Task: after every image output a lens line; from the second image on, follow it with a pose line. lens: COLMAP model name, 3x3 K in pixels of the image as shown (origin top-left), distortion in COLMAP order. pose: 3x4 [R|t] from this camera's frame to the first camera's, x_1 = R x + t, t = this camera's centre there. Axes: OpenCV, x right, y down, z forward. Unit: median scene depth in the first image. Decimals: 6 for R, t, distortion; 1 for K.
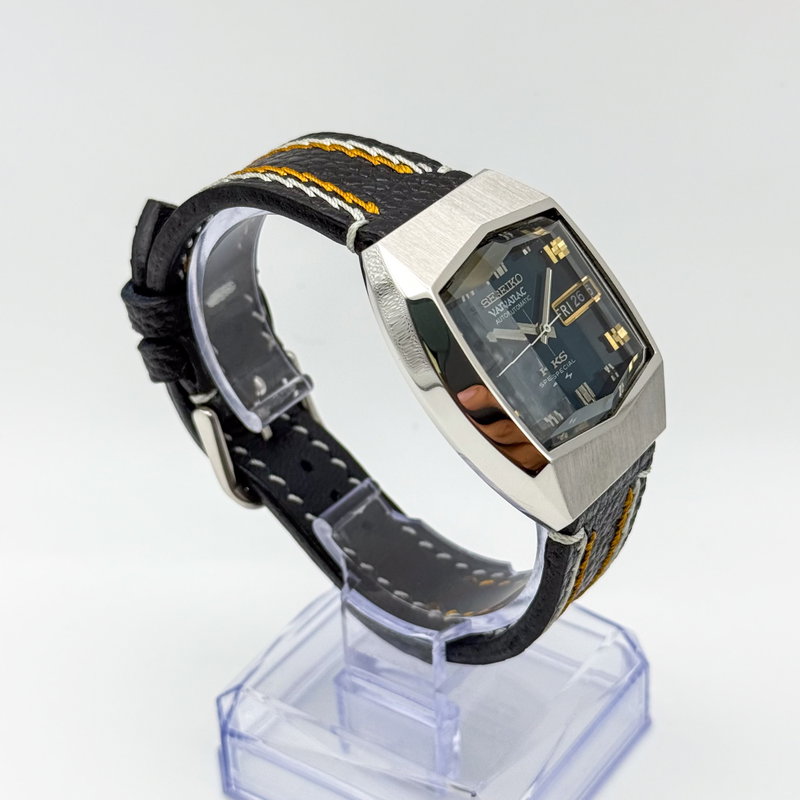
lens RADIAL K [[1870.5, 0, 400.0], [0, 1870.5, 400.0], [0, 0, 1]] dist [0.693219, -8.968482]
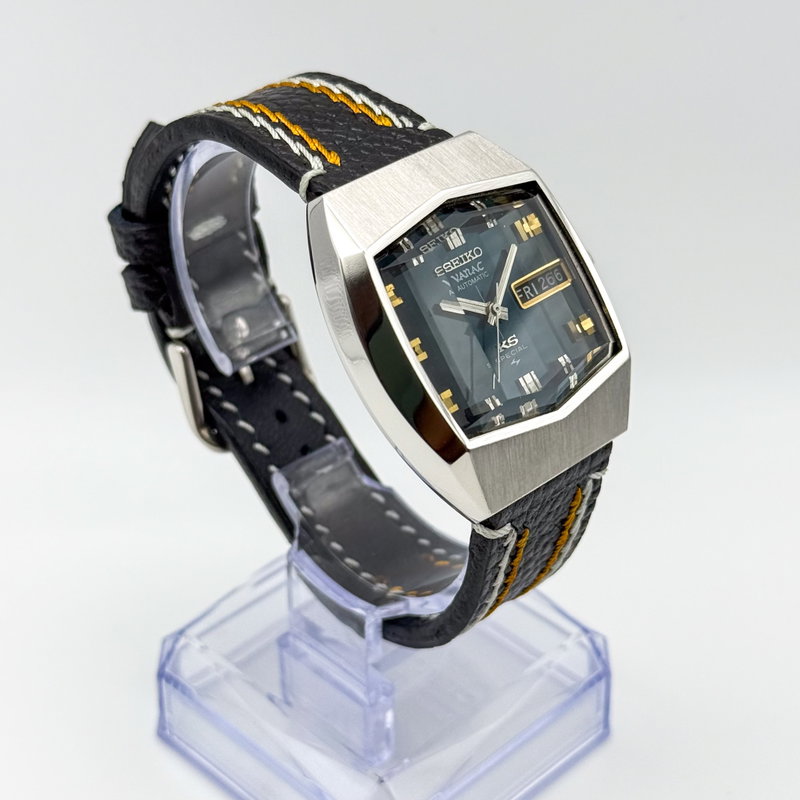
lens RADIAL K [[1870.5, 0, 400.0], [0, 1870.5, 400.0], [0, 0, 1]] dist [0.693219, -8.968482]
pose [[0.982016, 0.135228, -0.131747, 0.147932], [-0.130410, 0.990458, 0.044573, -0.026286], [0.136518, -0.026591, 0.990281, 0.058017]]
